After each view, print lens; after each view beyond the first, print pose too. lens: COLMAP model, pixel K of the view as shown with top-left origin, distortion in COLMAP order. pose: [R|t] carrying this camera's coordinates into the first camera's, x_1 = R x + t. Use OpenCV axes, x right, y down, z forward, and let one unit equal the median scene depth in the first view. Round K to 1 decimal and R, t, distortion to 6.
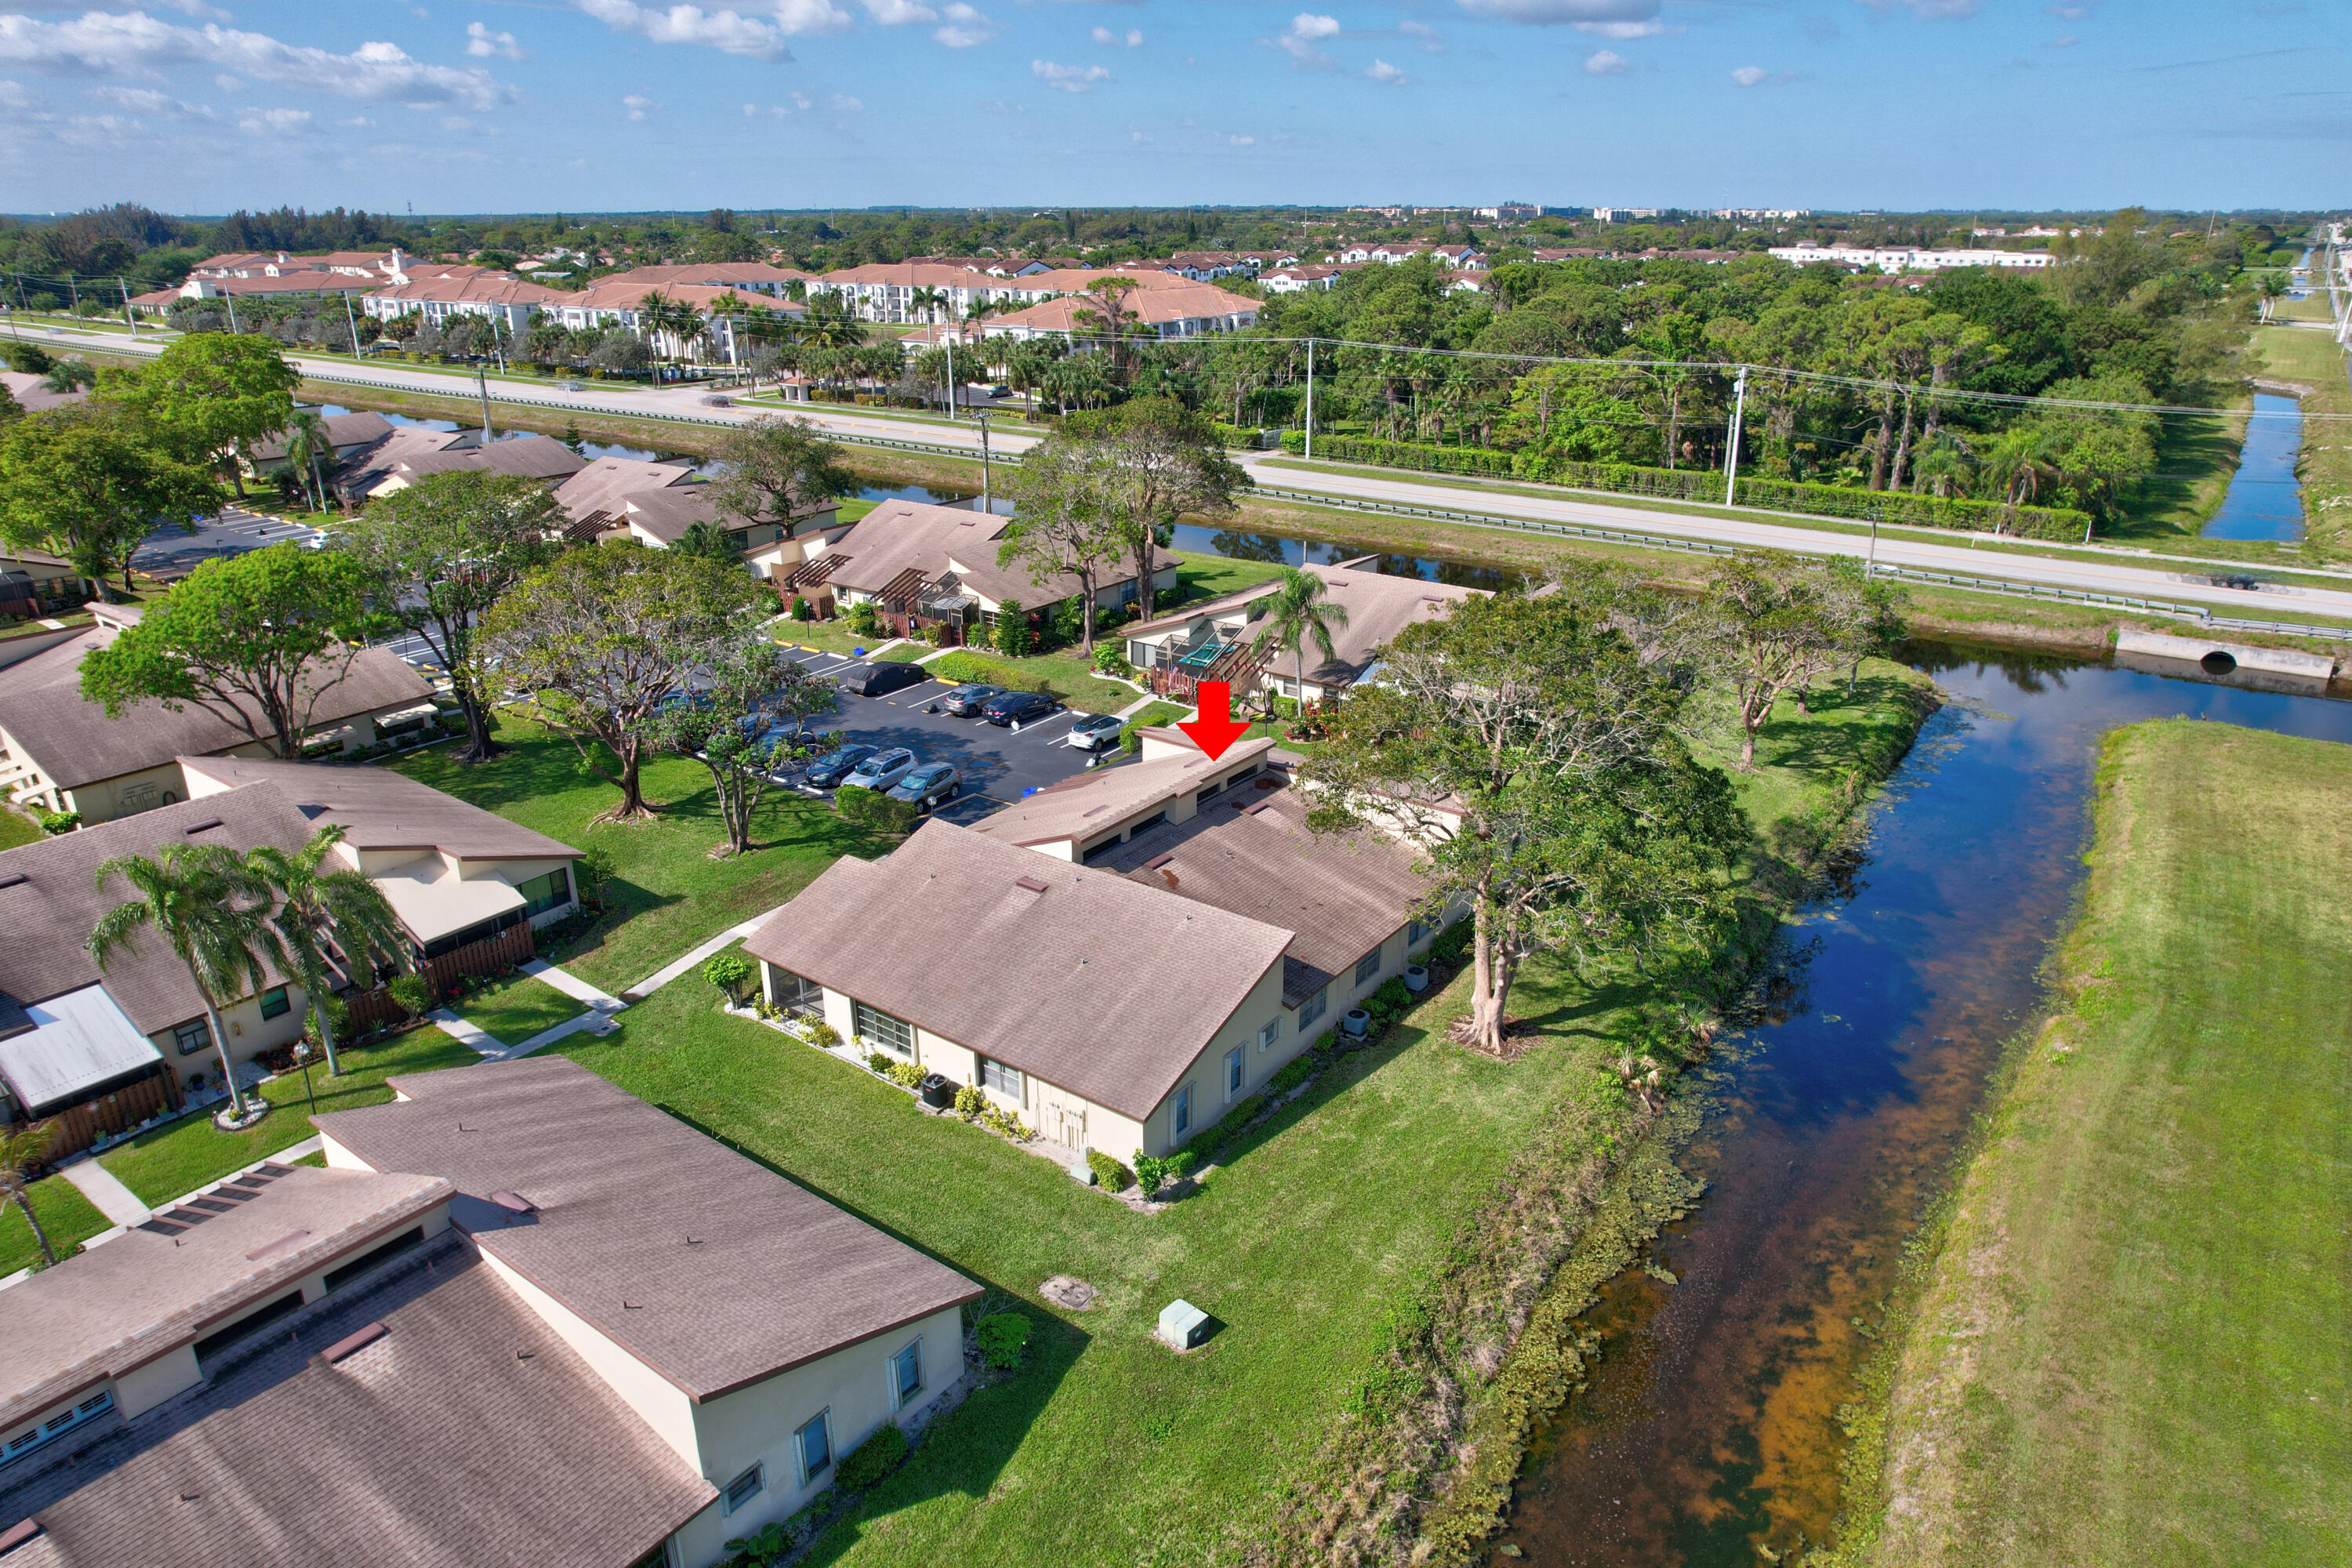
lens RADIAL K [[1500.1, 0, 1189.2], [0, 1500.1, 793.6], [0, 0, 1]] dist [-0.068403, 0.044218]
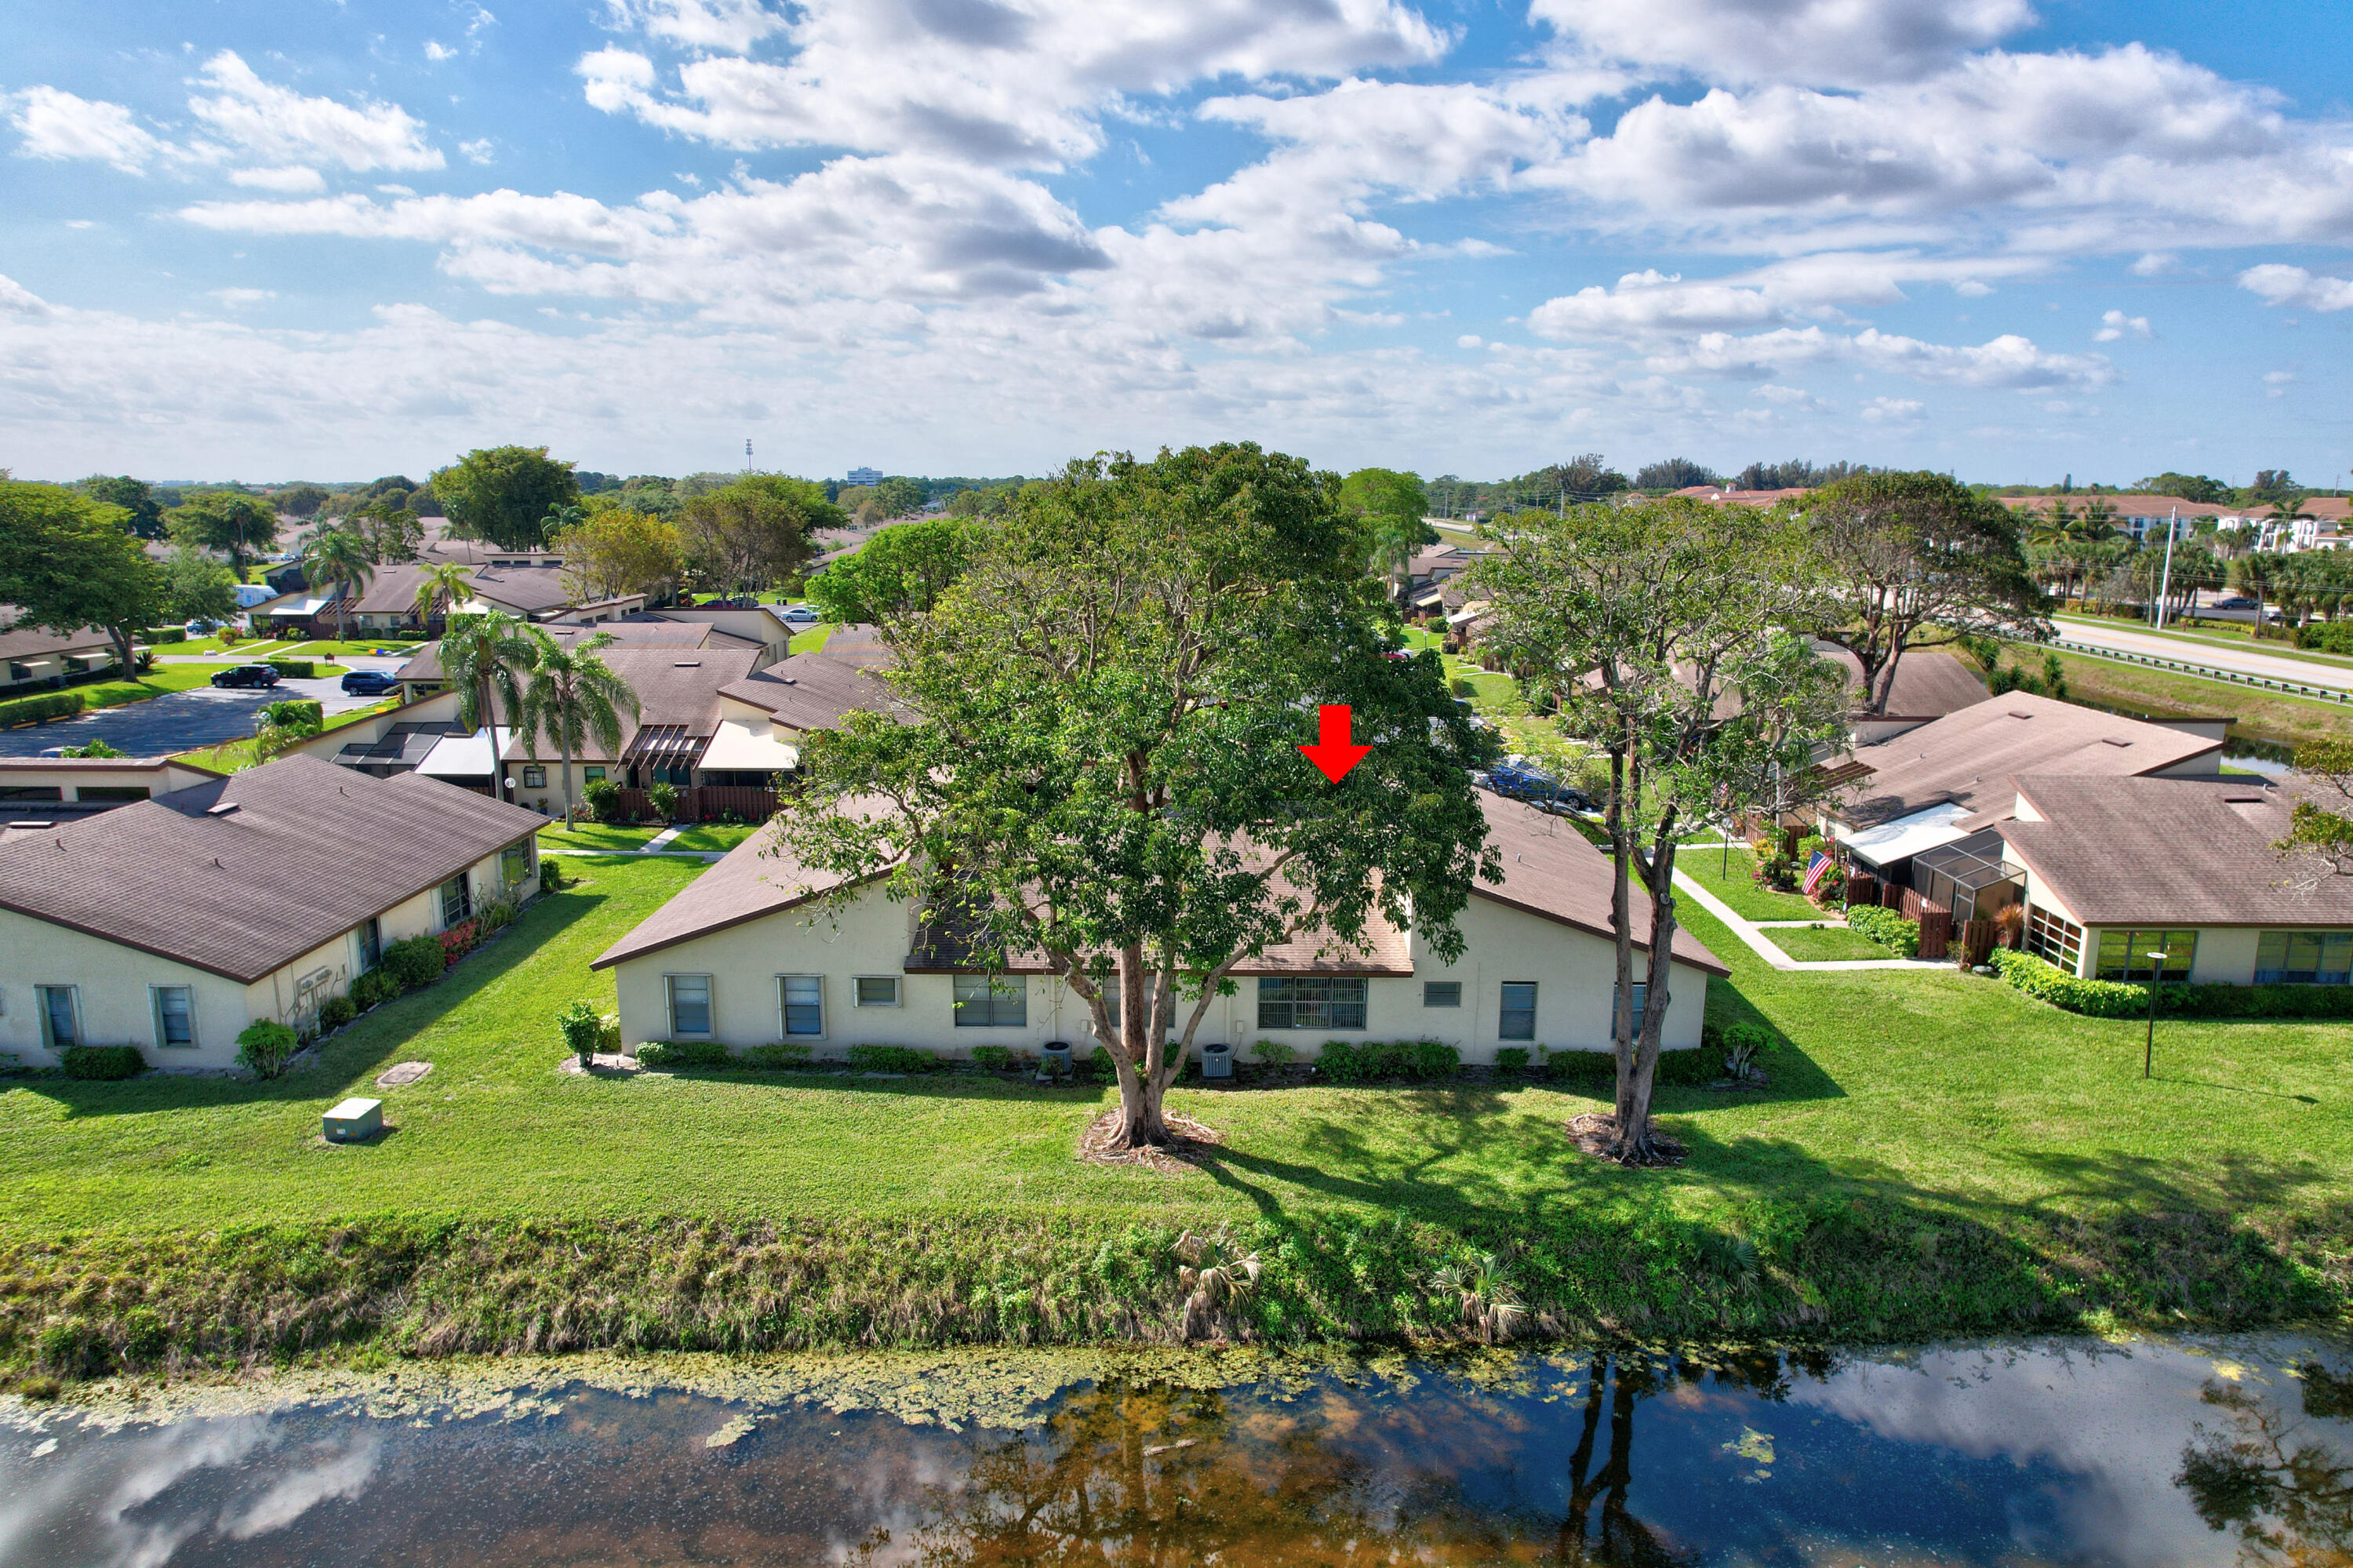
lens RADIAL K [[1500.8, 0, 1189.7], [0, 1500.8, 793.6], [0, 0, 1]] dist [-0.068403, 0.044218]
pose [[0.595173, 0.170232, -0.785360, 0.675662], [-0.300701, 0.953483, -0.021207, 0.026388], [0.745217, 0.248781, 0.618676, 0.552644]]
